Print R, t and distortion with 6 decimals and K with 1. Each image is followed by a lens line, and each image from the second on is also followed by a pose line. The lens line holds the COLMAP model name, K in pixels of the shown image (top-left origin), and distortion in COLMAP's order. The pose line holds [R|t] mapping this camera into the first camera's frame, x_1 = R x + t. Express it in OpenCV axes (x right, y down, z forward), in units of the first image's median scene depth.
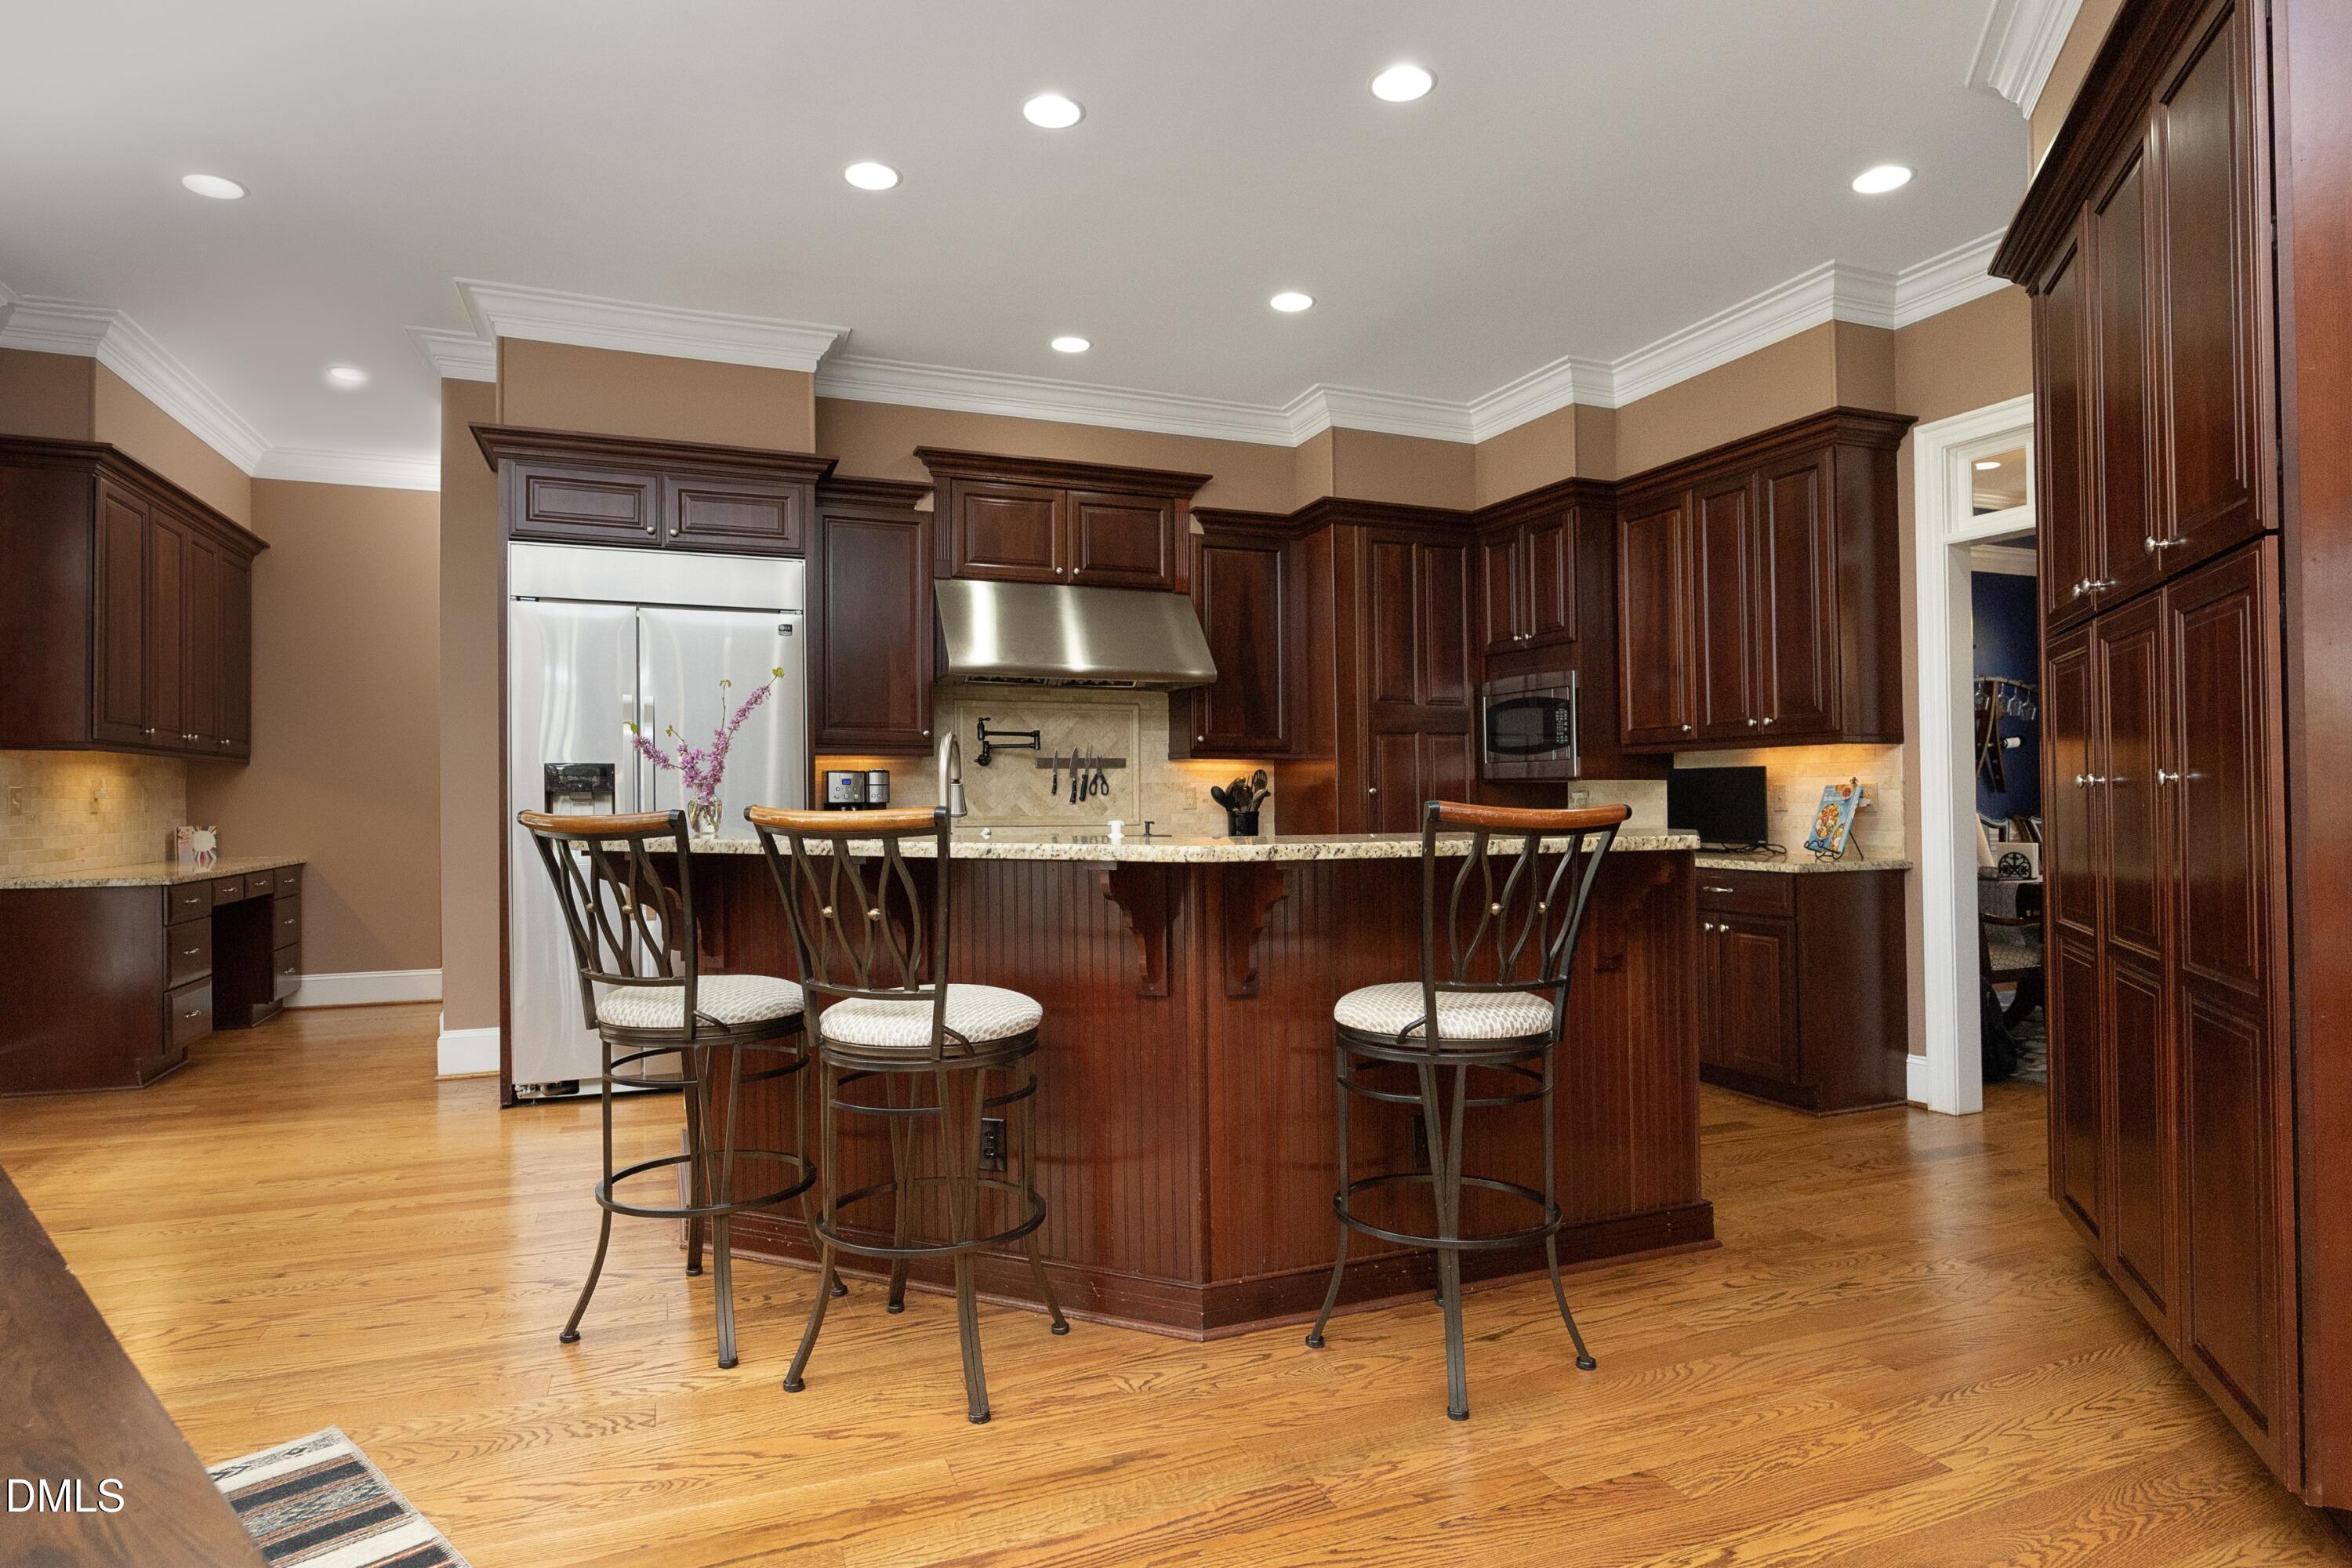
lens RADIAL K [[1168.4, 0, 1170.3], [0, 1168.4, 787.2], [0, 0, 1]] dist [-0.003769, 0.000525]
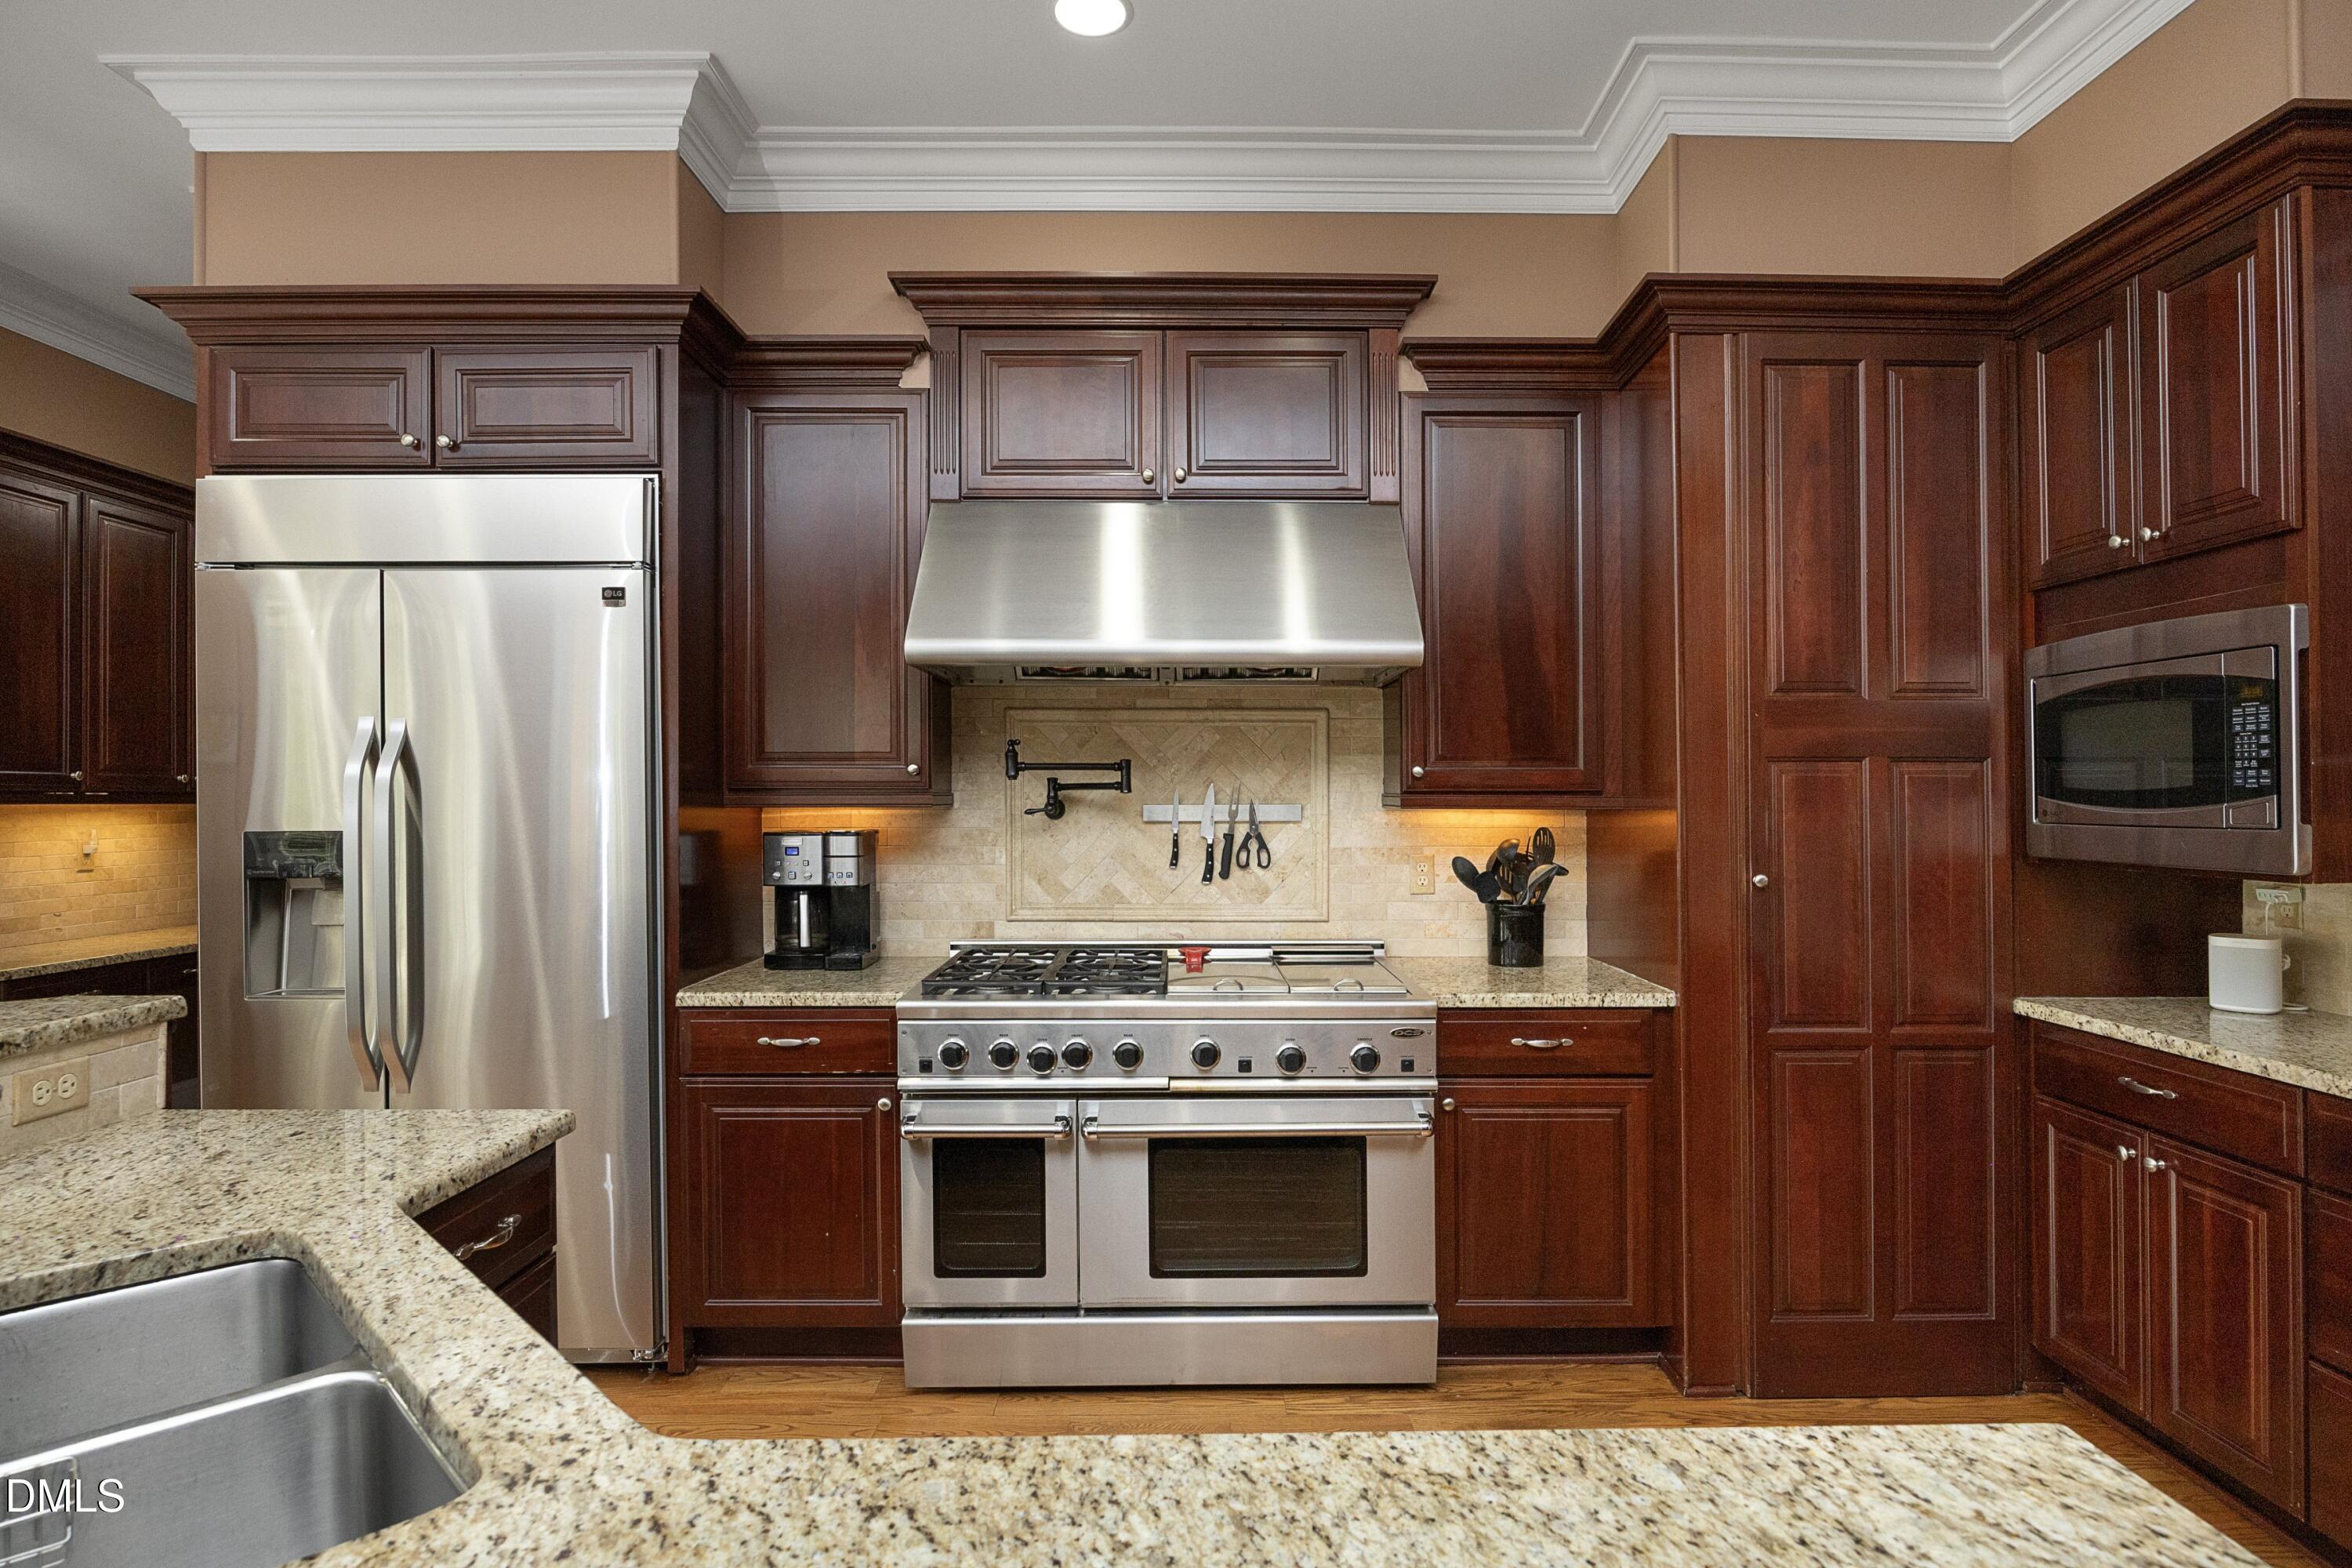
lens RADIAL K [[1168.4, 0, 1246.8], [0, 1168.4, 793.7], [0, 0, 1]] dist [-0.003769, 0.000525]
pose [[0.944959, 0.002970, -0.327174, 0.128141], [-0.000814, 0.999977, 0.006726, -0.035079], [0.327187, -0.006090, 0.944940, 0.467408]]
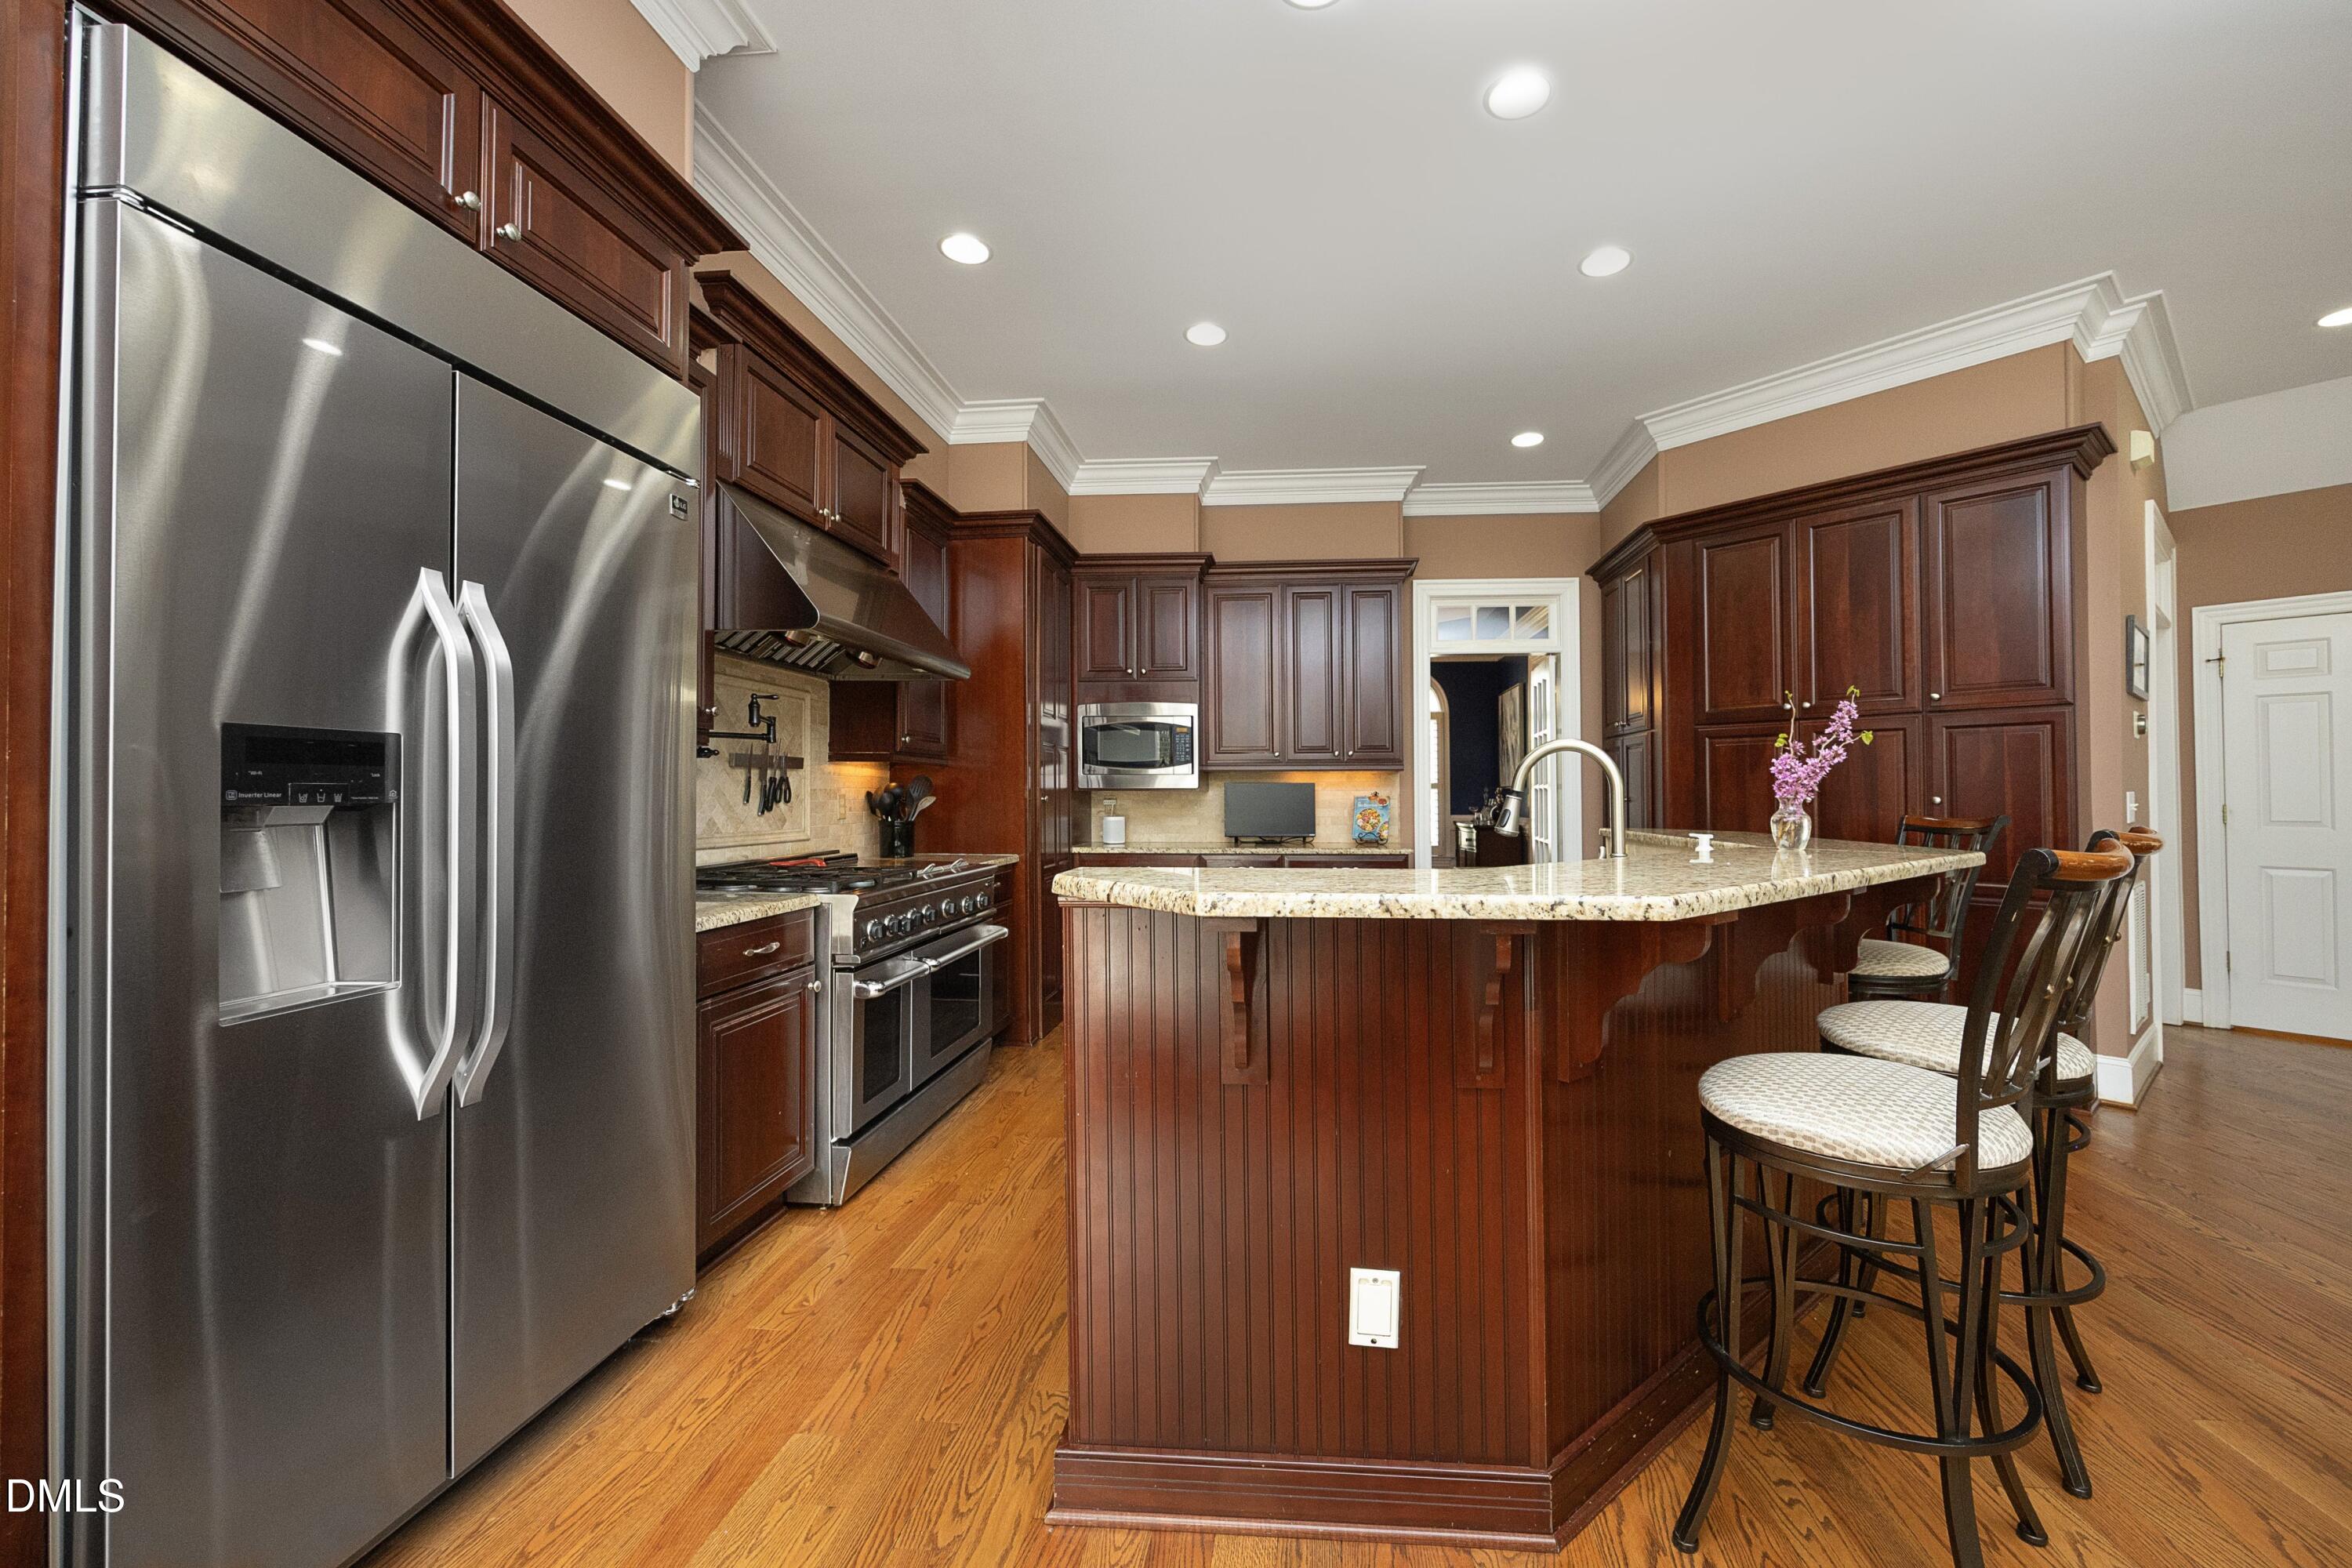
lens RADIAL K [[923.1, 0, 1188.0], [0, 923.1, 782.2], [0, 0, 1]] dist [-0.007755, 0.000757]
pose [[0.467482, 0.016929, 0.883840, -0.493688], [-0.014029, 0.999833, -0.011730, -0.003975], [-0.883891, -0.006915, 0.467642, 0.487539]]
